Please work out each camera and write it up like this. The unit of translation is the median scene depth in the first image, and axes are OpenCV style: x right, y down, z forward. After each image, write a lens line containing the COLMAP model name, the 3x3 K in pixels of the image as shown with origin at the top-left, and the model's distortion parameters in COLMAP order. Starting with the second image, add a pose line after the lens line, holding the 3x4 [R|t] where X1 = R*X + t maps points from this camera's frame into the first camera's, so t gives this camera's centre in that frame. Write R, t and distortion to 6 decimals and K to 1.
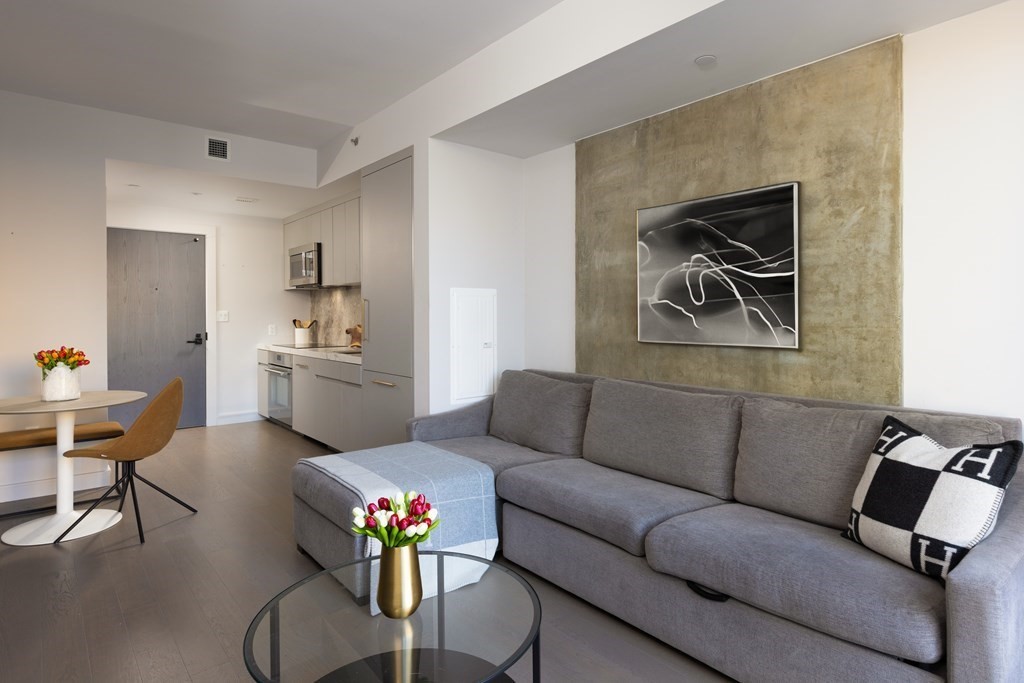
lens RADIAL K [[584.8, 0, 512.6], [0, 584.8, 340.4], [0, 0, 1]] dist [0.000725, 0.000482]
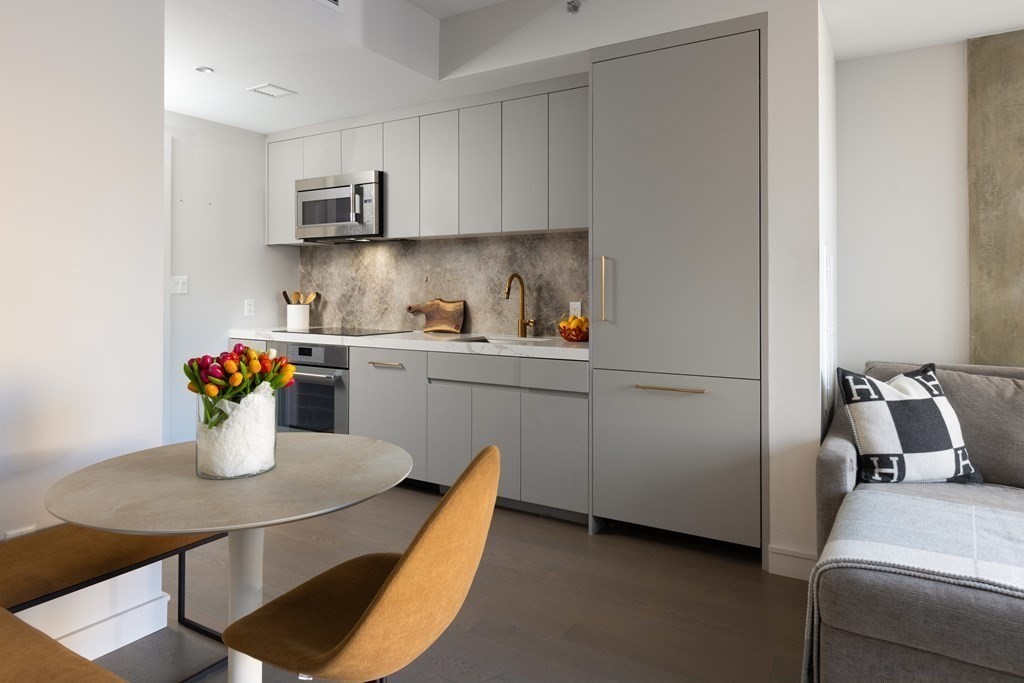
lens RADIAL K [[653.3, 0, 512.0], [0, 653.3, 308.0], [0, 0, 1]] dist [-0.006572, -0.001730]
pose [[0.944015, -0.007259, 0.329822, -0.489741], [0.012802, 0.999811, -0.014638, -0.005018], [-0.329653, 0.018040, 0.943930, 0.315680]]
